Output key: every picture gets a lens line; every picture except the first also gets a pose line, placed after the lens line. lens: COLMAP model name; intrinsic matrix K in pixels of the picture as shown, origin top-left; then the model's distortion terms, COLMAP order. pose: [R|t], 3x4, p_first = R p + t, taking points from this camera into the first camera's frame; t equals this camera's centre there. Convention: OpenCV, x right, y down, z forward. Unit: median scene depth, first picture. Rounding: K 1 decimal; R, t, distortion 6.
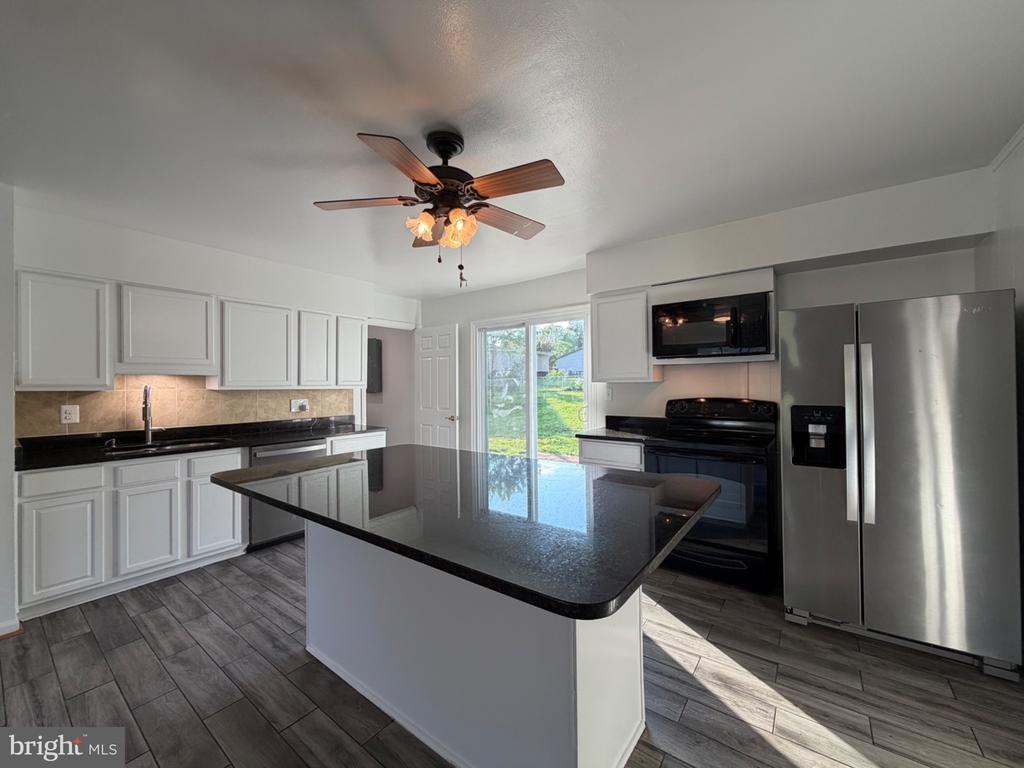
lens RADIAL K [[404.1, 0, 512.0], [0, 404.1, 384.0], [0, 0, 1]] dist [-0.001754, 0.000067]
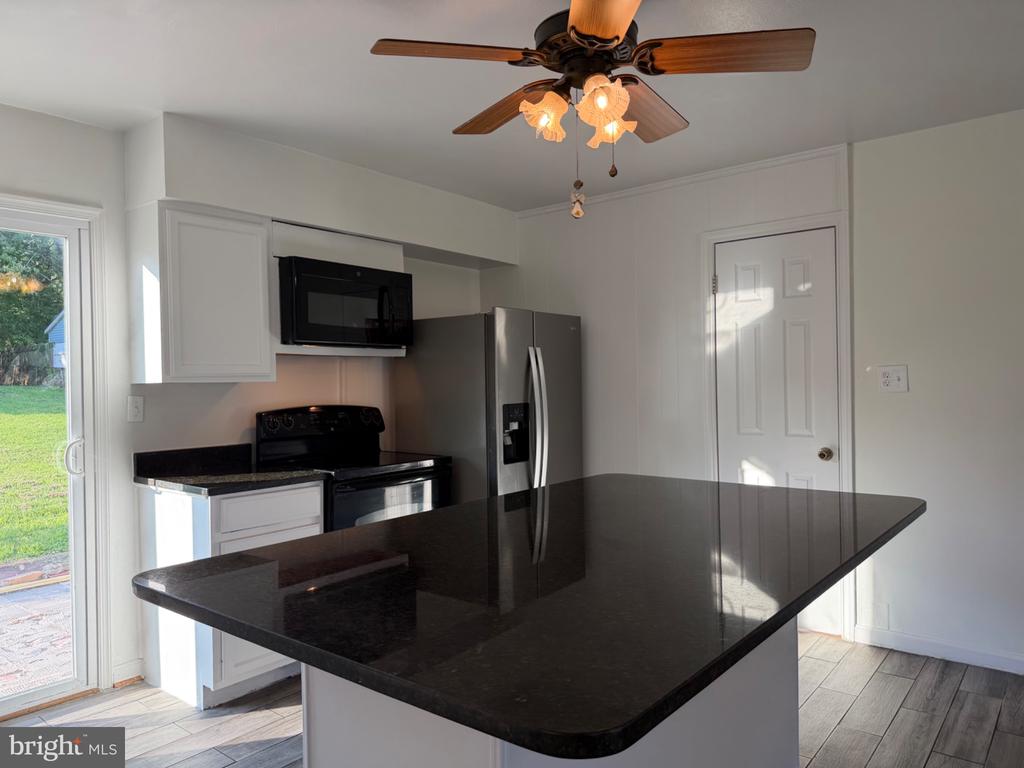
lens RADIAL K [[717.1, 0, 512.0], [0, 717.1, 384.0], [0, 0, 1]] dist [0.030807, -0.053621]
pose [[0.034446, 0.006324, 0.999387, -0.713369], [0.012074, 0.999904, -0.006743, 0.010017], [-0.999334, 0.012299, 0.034366, 0.627974]]
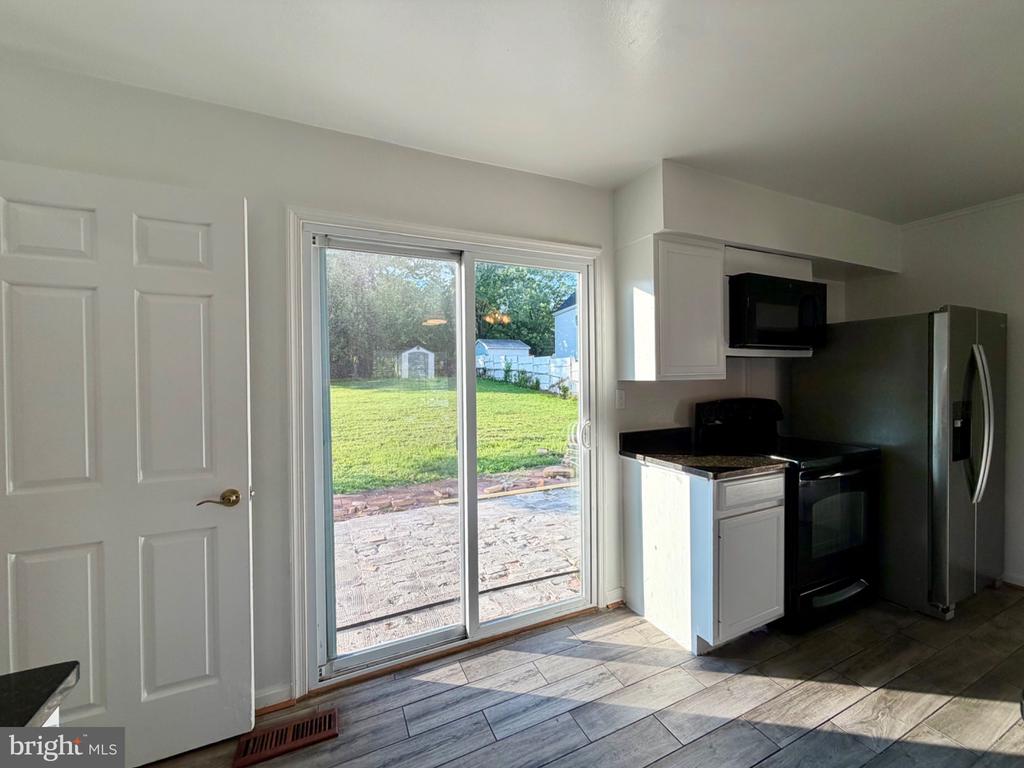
lens RADIAL K [[405.6, 0, 510.1], [0, 405.6, 380.8], [0, 0, 1]] dist [0.000600, 0.000069]
pose [[0.479194, -0.003651, 0.877702, -0.481324], [0.006472, 0.999979, 0.000626, -0.004707], [-0.877685, 0.005381, 0.479207, 1.010335]]
